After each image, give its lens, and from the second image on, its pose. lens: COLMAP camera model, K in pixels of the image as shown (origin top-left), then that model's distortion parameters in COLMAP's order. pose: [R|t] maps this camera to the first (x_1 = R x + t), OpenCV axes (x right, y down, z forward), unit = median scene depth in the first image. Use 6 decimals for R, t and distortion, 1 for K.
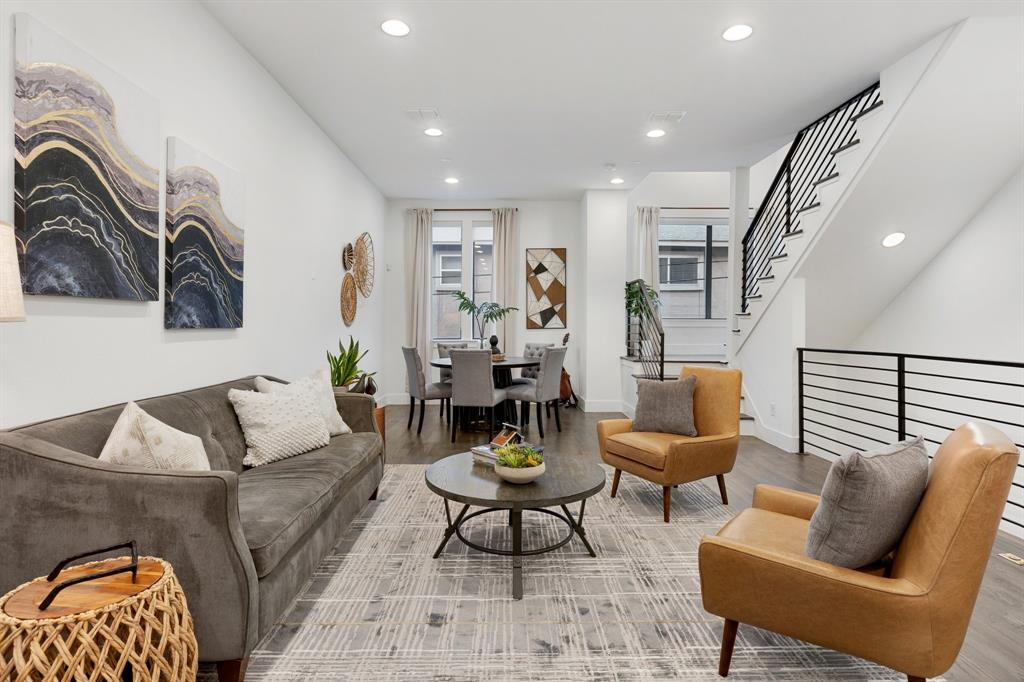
lens RADIAL K [[526.2, 0, 506.1], [0, 526.2, 336.5], [0, 0, 1]] dist [-0.001606, -0.000589]
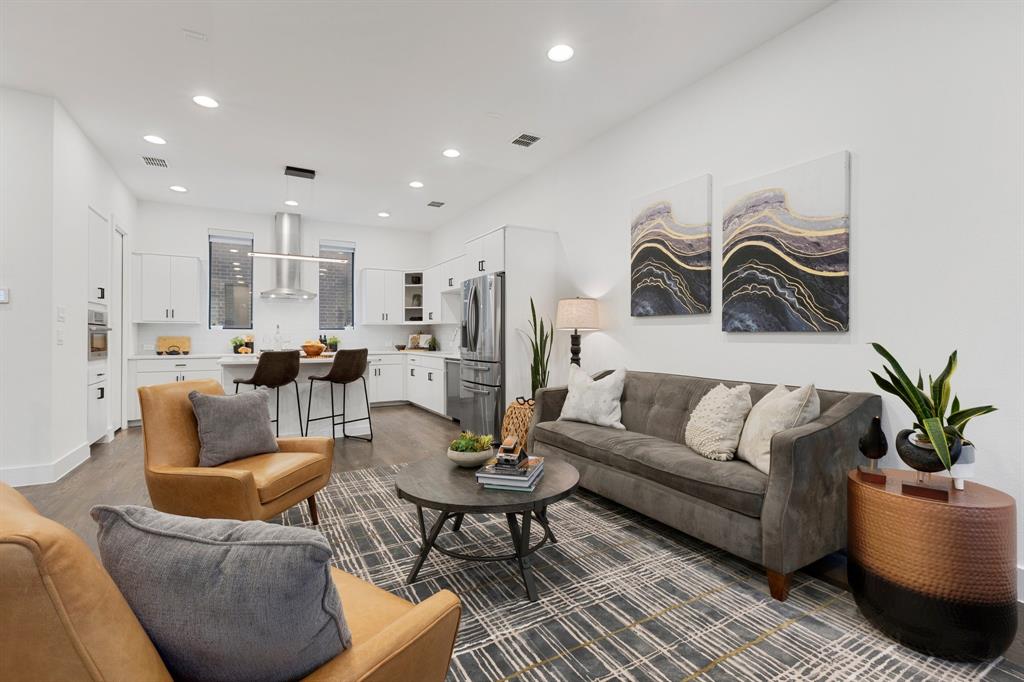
lens RADIAL K [[458.5, 0, 509.4], [0, 458.5, 334.2], [0, 0, 1]] dist [0.000683, 0.000048]
pose [[-0.871456, -0.012608, -0.490311, 0.154967], [-0.022514, 0.999644, 0.014310, -0.005308], [0.489956, 0.023510, -0.871430, 0.669922]]
